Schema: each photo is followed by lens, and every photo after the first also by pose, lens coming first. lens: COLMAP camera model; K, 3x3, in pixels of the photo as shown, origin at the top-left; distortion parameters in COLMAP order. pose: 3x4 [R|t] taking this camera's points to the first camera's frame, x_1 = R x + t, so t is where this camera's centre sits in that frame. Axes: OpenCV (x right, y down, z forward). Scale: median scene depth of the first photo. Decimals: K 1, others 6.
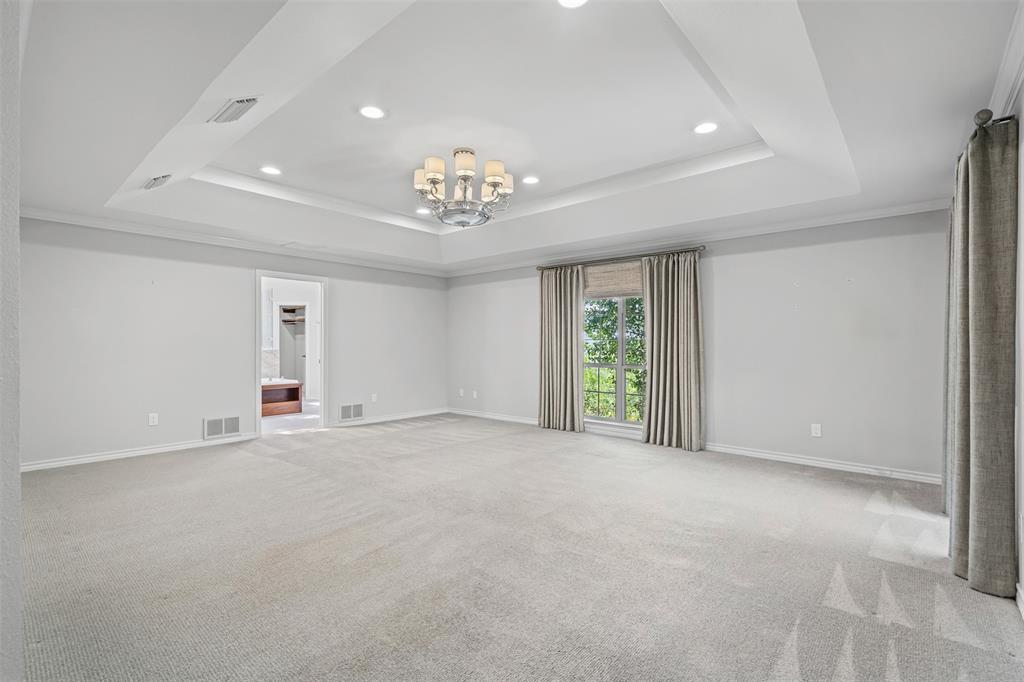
lens RADIAL K [[466.8, 0, 512.1], [0, 466.8, 342.4], [0, 0, 1]] dist [-0.000566, 0.001211]
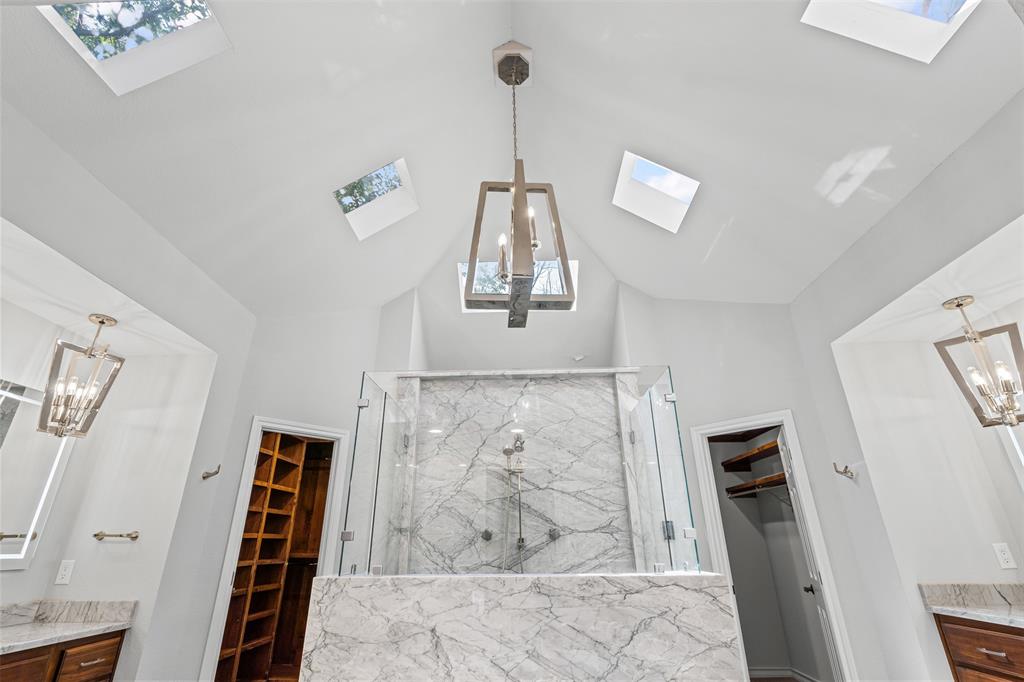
lens RADIAL K [[466.8, 0, 511.0], [0, 466.8, 343.4], [0, 0, 1]] dist [-0.000566, 0.001211]
pose [[0.637575, -0.315359, -0.702885, -0.267371], [0.014654, 0.917177, -0.398212, -0.001017], [0.770249, 0.243590, 0.589390, 0.549303]]
